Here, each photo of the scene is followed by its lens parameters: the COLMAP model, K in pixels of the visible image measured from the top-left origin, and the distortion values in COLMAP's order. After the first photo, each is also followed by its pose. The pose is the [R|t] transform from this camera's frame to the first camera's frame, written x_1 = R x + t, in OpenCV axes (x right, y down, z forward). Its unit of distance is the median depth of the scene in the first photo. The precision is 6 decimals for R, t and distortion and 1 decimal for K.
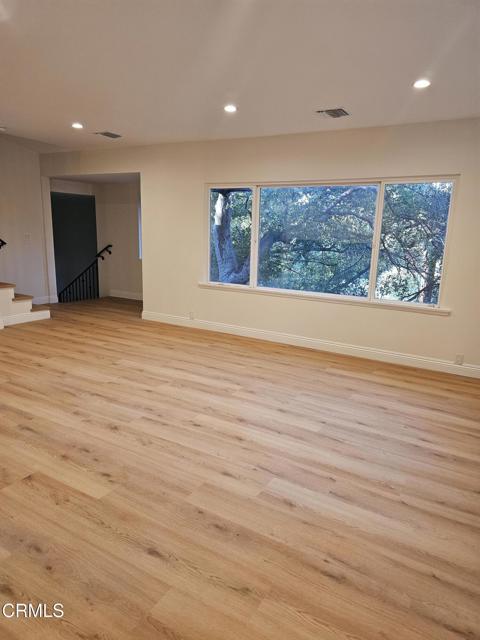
lens RADIAL K [[424.3, 0, 242.0], [0, 424.3, 316.2], [0, 0, 1]] dist [0.053608, -0.002470]
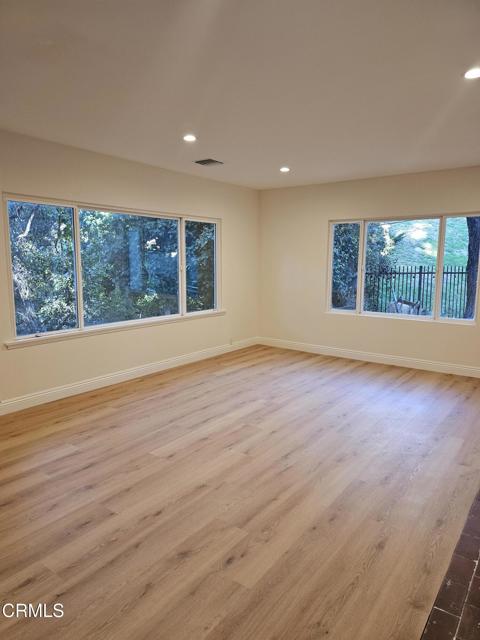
lens RADIAL K [[424.3, 0, 242.0], [0, 424.3, 316.2], [0, 0, 1]] dist [0.053608, -0.002470]
pose [[0.123521, -0.166724, 0.978236, -0.985638], [0.200948, 0.969565, 0.139872, -0.196555], [-0.971783, 0.179297, 0.153264, 0.776796]]
